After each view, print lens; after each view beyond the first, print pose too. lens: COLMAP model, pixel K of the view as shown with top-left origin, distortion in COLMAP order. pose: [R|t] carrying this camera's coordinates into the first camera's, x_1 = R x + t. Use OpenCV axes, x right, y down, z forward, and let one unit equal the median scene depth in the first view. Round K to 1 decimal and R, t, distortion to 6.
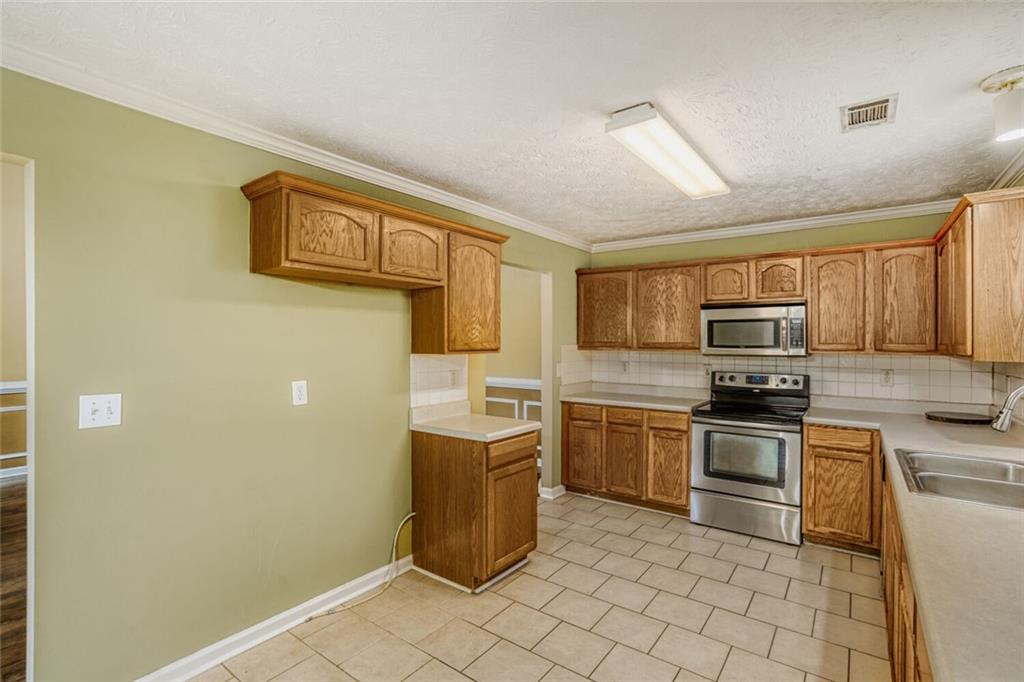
lens RADIAL K [[477.9, 0, 511.6], [0, 477.9, 343.1], [0, 0, 1]] dist [-0.012483, 0.004713]
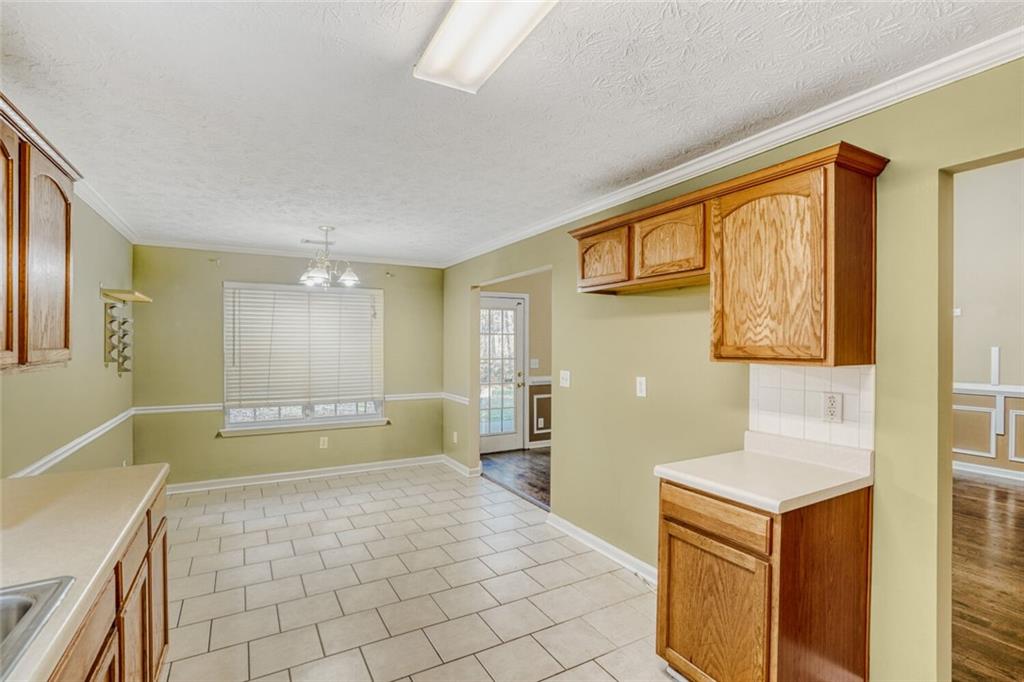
lens RADIAL K [[477.9, 0, 507.6], [0, 477.9, 342.0], [0, 0, 1]] dist [-0.012483, 0.004713]
pose [[-0.405203, -0.003600, -0.914220, 0.732424], [-0.003888, 0.999990, -0.002215, -0.005295], [0.914218, 0.002657, -0.405213, 1.068935]]
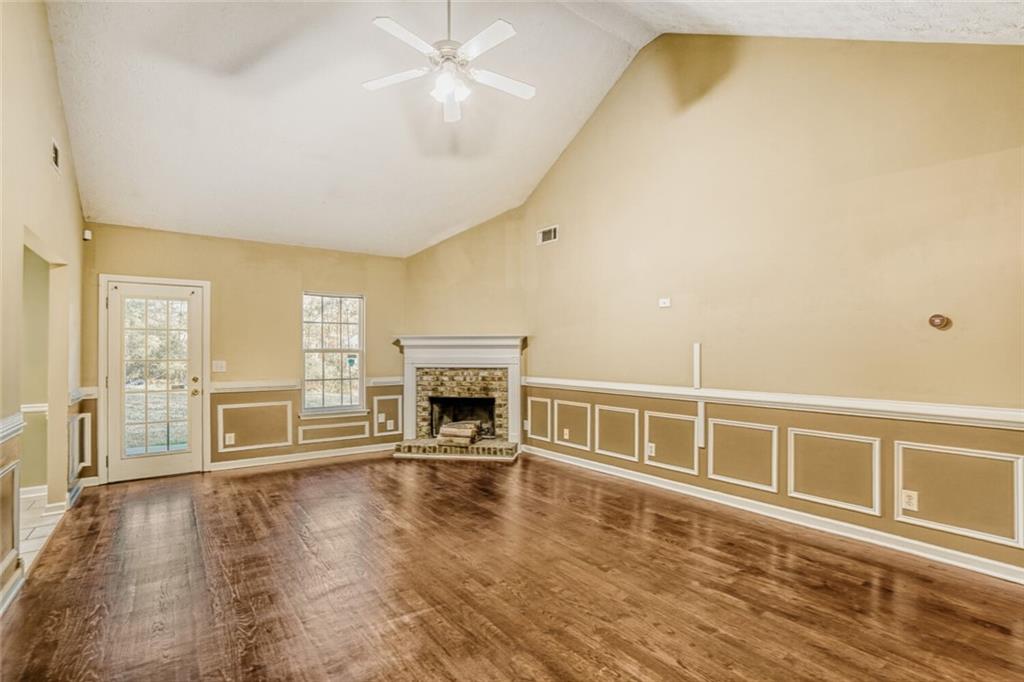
lens RADIAL K [[477.9, 0, 489.3], [0, 477.9, 349.5], [0, 0, 1]] dist [-0.012483, 0.004713]
pose [[-0.310913, -0.004178, -0.950429, -0.005919], [-0.004641, 0.999985, -0.002878, 0.028626], [0.950427, 0.003516, -0.310928, 1.871345]]
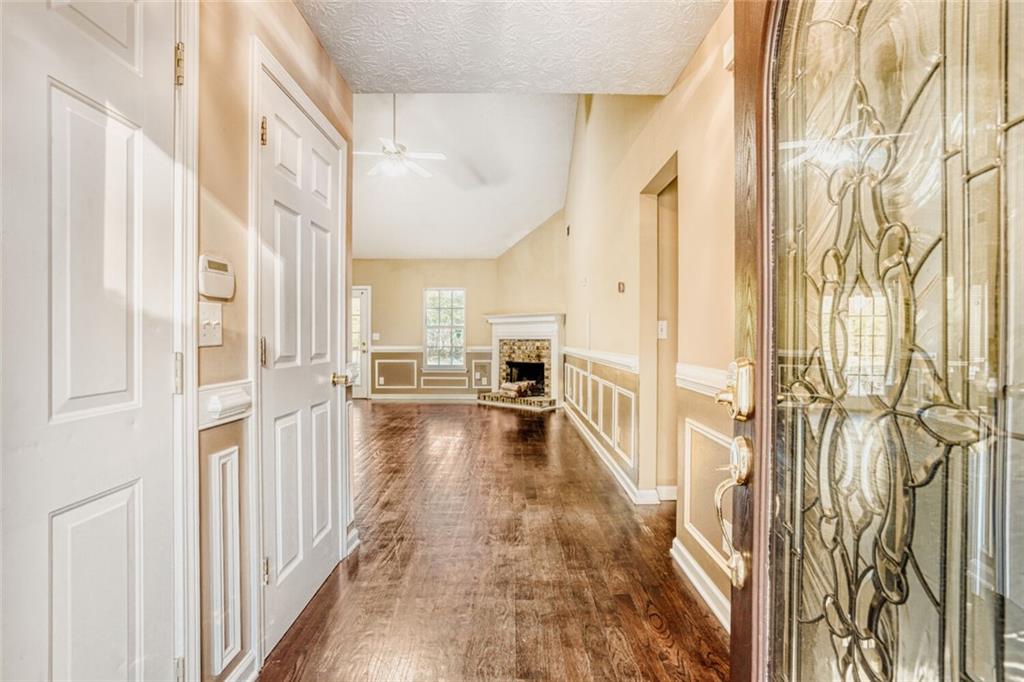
lens RADIAL K [[477.9, 0, 506.4], [0, 477.9, 341.2], [0, 0, 1]] dist [-0.012483, 0.004713]
pose [[-0.788166, 0.002018, -0.615460, -0.221300], [-0.006053, 0.999921, 0.011029, 0.088385], [0.615433, 0.012418, -0.788091, 3.301638]]
